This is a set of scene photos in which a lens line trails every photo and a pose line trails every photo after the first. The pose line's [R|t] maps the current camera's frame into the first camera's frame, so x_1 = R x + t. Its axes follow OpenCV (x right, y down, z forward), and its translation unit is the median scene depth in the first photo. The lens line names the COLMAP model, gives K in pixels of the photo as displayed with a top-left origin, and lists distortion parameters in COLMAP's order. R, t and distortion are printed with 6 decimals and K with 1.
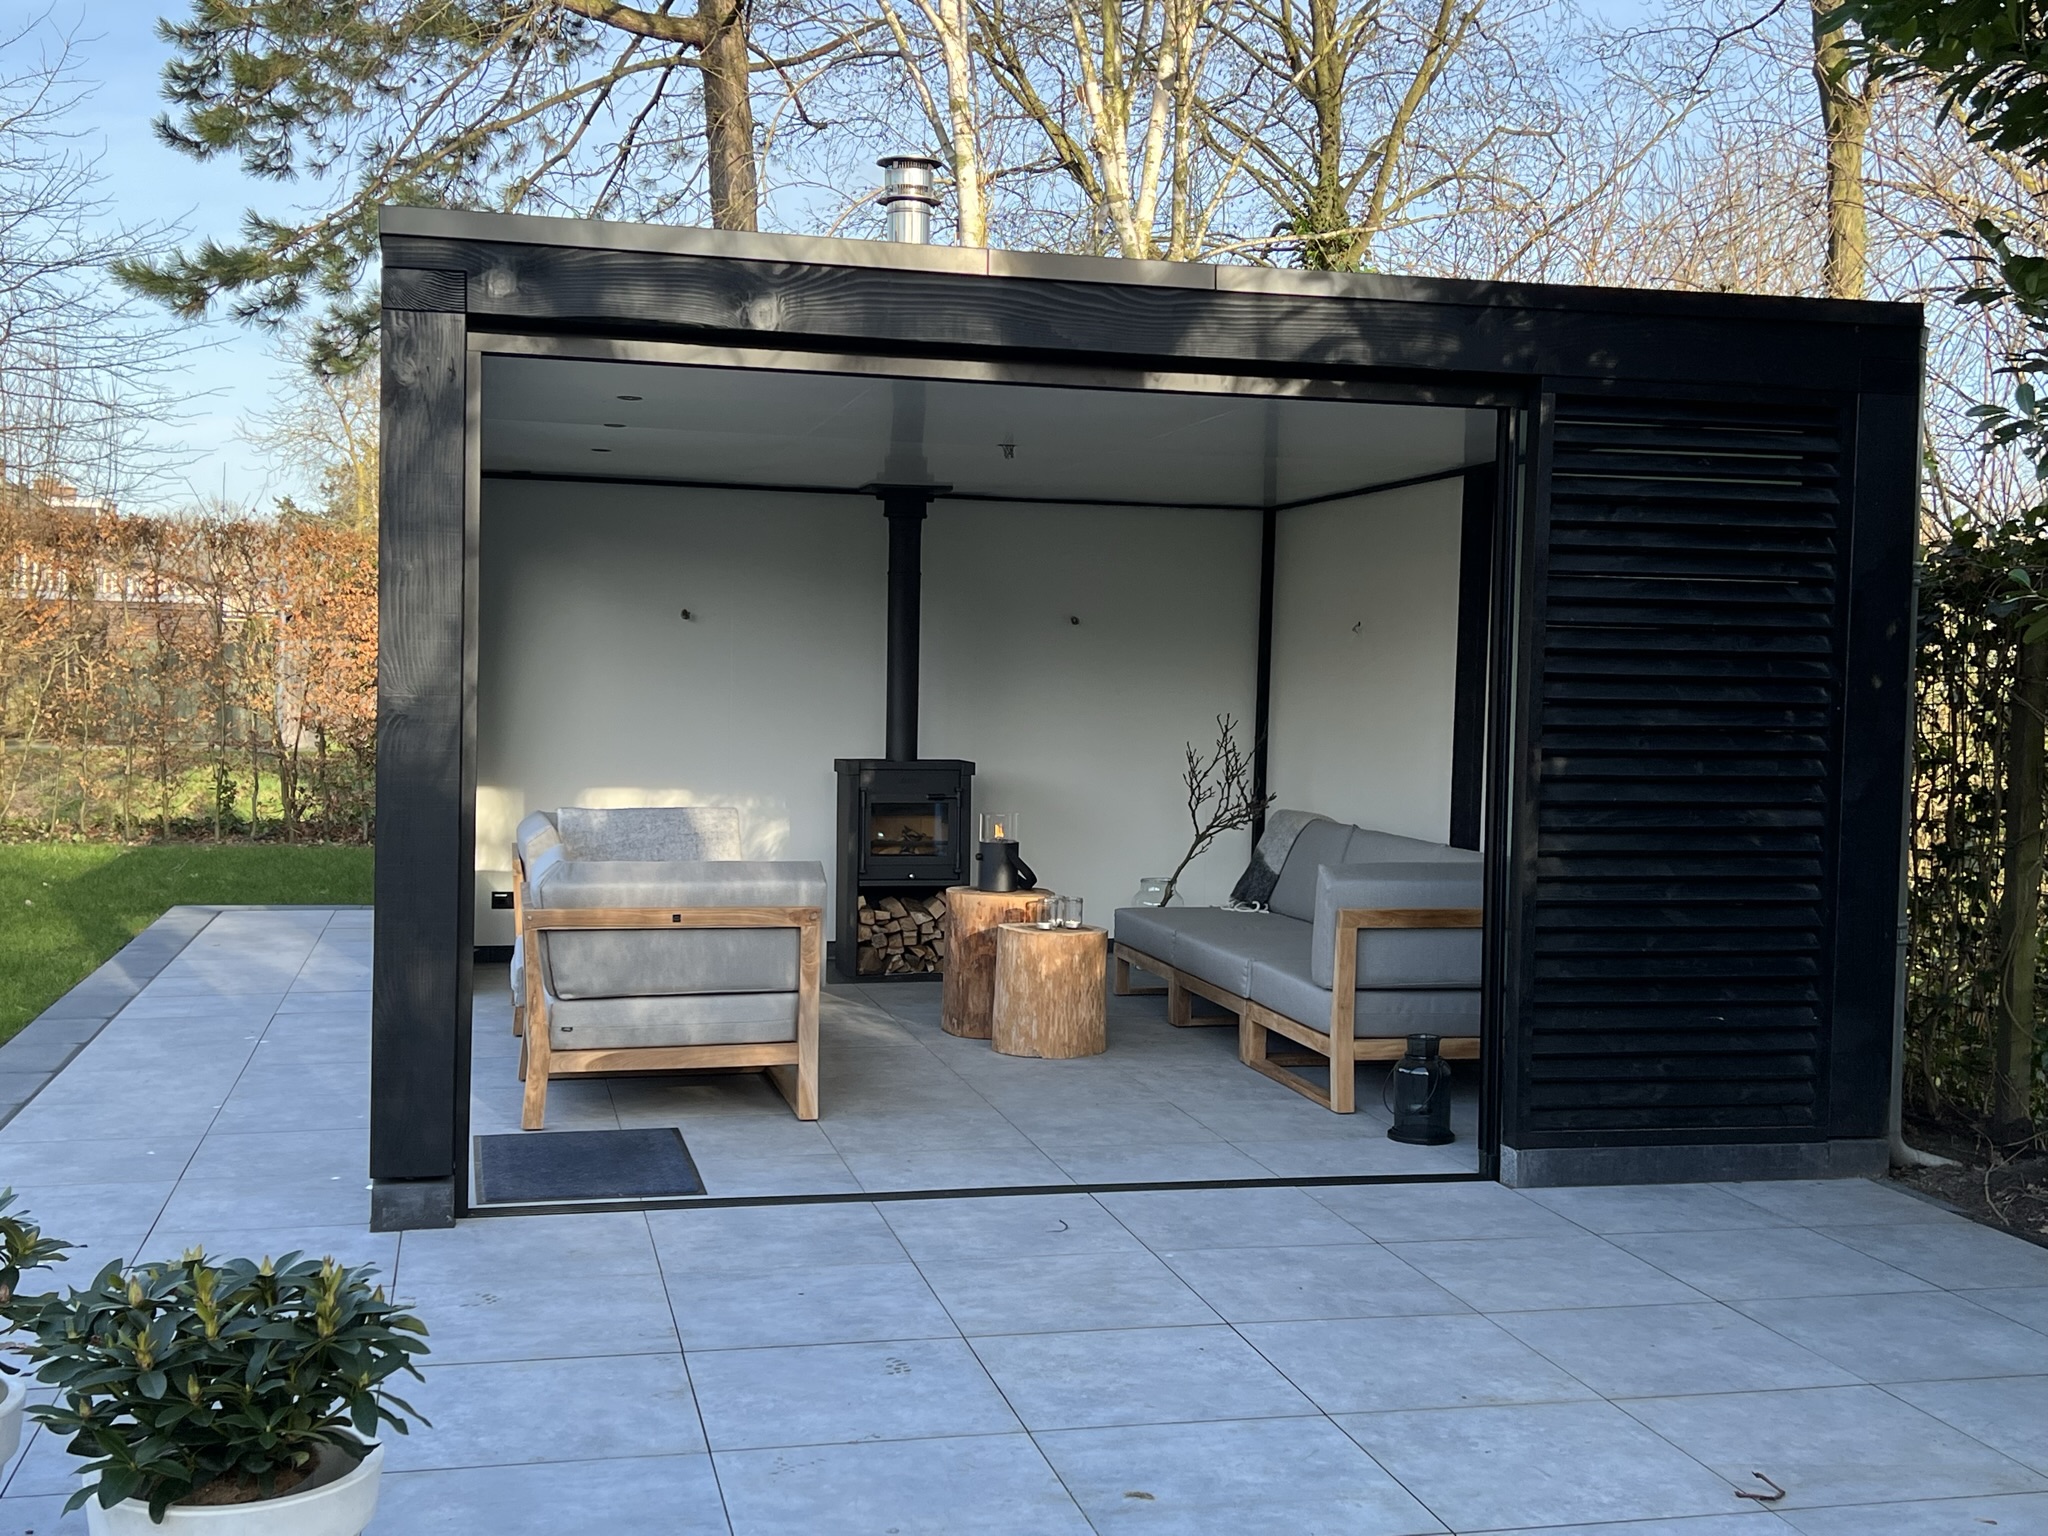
lens RADIAL K [[2269.4, 0, 1029.5], [0, 2269.4, 768.6], [0, 0, 1]] dist [0.219470, -0.698180]
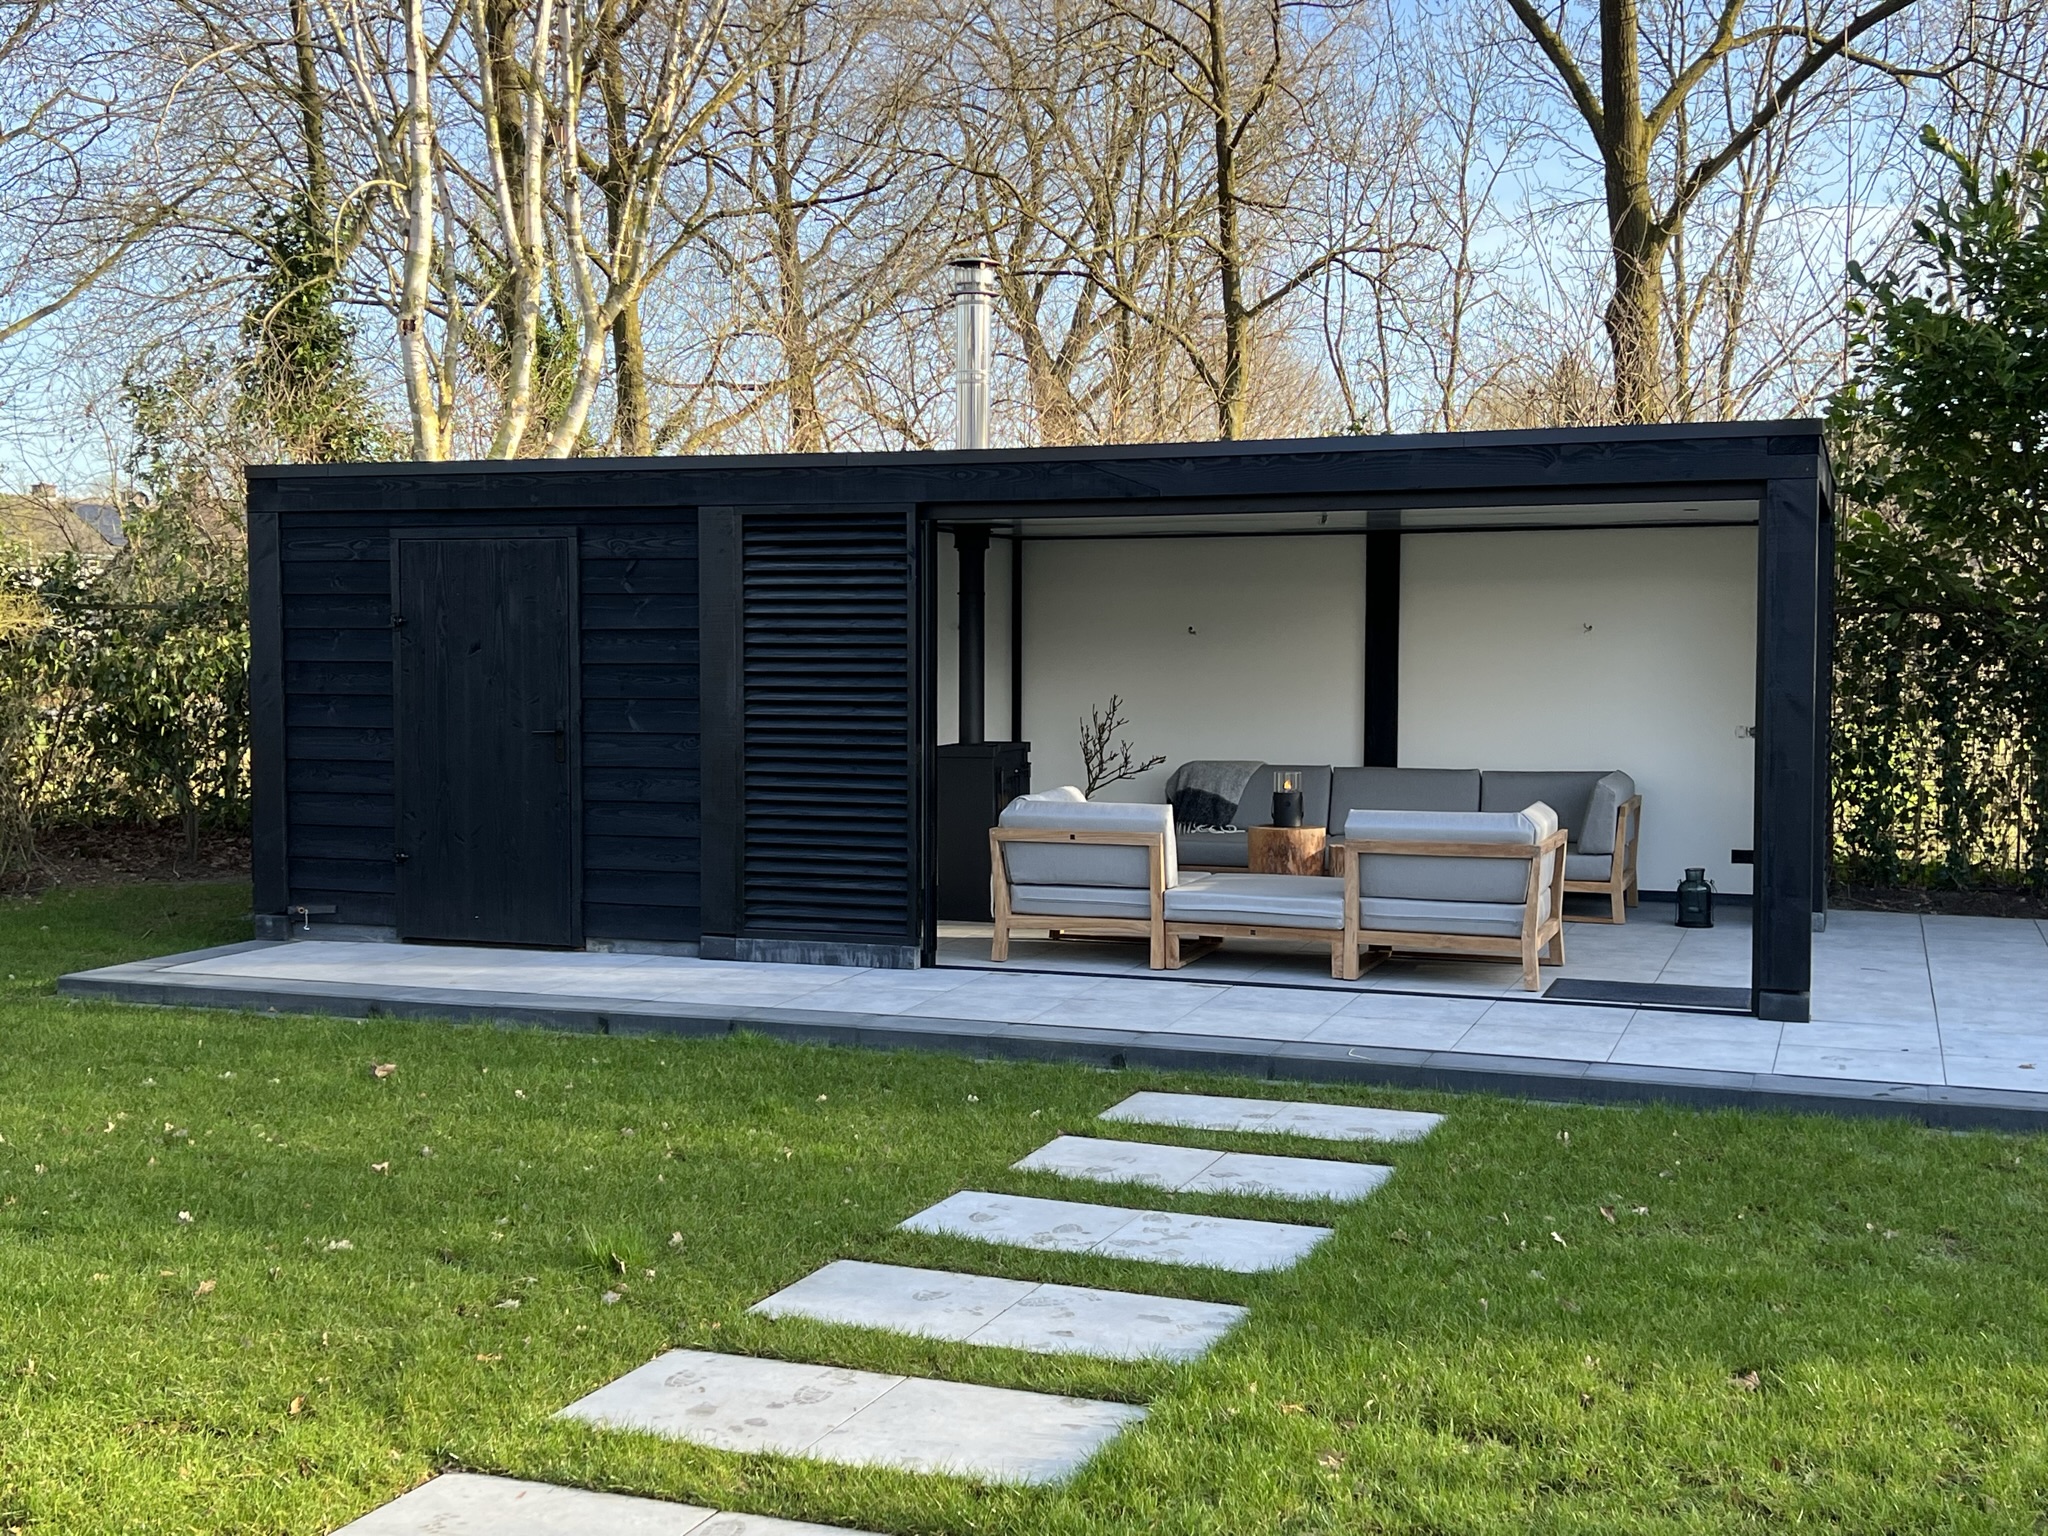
lens RADIAL K [[2258.0, 0, 1024.0], [0, 2258.0, 768.0], [0, 0, 1]] dist [0.220835, -0.908108]
pose [[0.552813, -0.070441, 0.830323, -1.528707], [0.046434, 0.997477, 0.053707, -0.079103], [-0.832011, 0.008865, 0.554689, 0.416525]]
